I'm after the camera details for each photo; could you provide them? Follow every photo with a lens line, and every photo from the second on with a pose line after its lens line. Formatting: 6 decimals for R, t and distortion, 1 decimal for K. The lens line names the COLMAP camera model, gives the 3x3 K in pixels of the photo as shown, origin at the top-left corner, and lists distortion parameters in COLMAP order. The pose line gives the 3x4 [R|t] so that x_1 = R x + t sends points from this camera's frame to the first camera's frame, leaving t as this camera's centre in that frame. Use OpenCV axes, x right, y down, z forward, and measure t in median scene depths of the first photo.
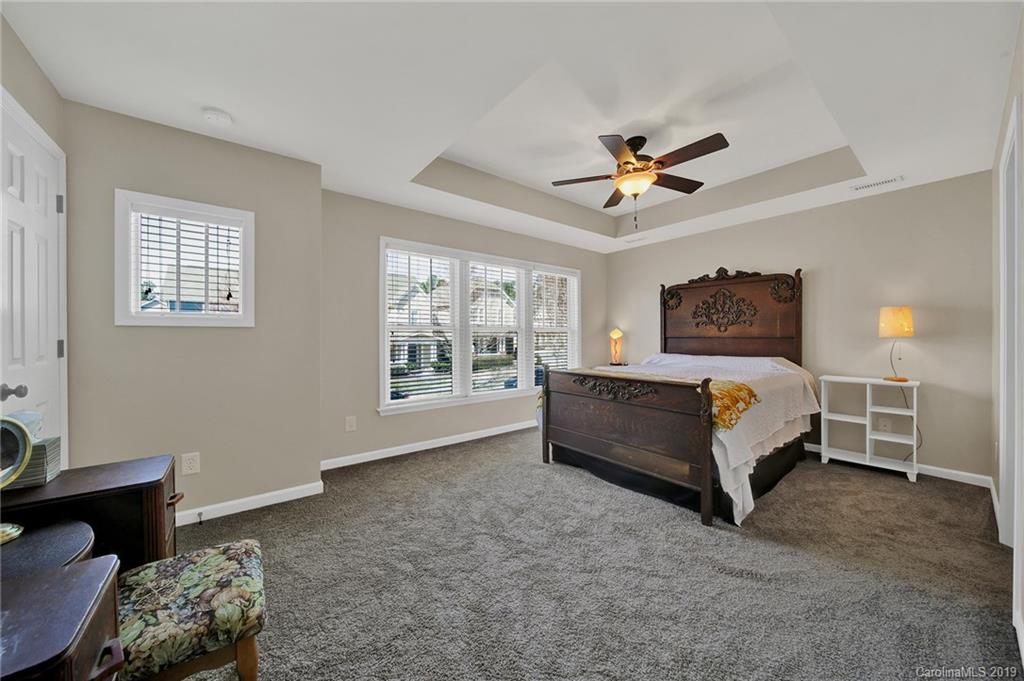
lens RADIAL K [[364.3, 0, 512.4], [0, 364.3, 335.9], [0, 0, 1]] dist [-0.001936, -0.000346]
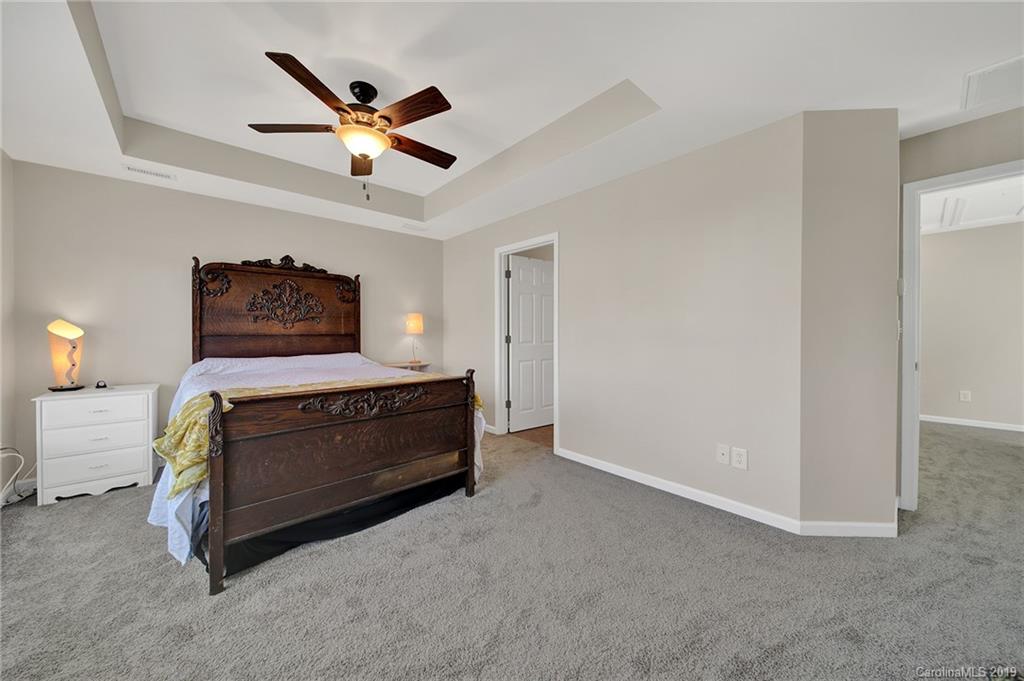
lens RADIAL K [[364.3, 0, 512.4], [0, 364.3, 335.9], [0, 0, 1]] dist [-0.001936, -0.000346]
pose [[-0.071795, -0.009281, 0.997376, -0.391353], [0.002184, 0.999953, 0.009462, -0.000612], [-0.997417, 0.002858, -0.071772, 0.592066]]
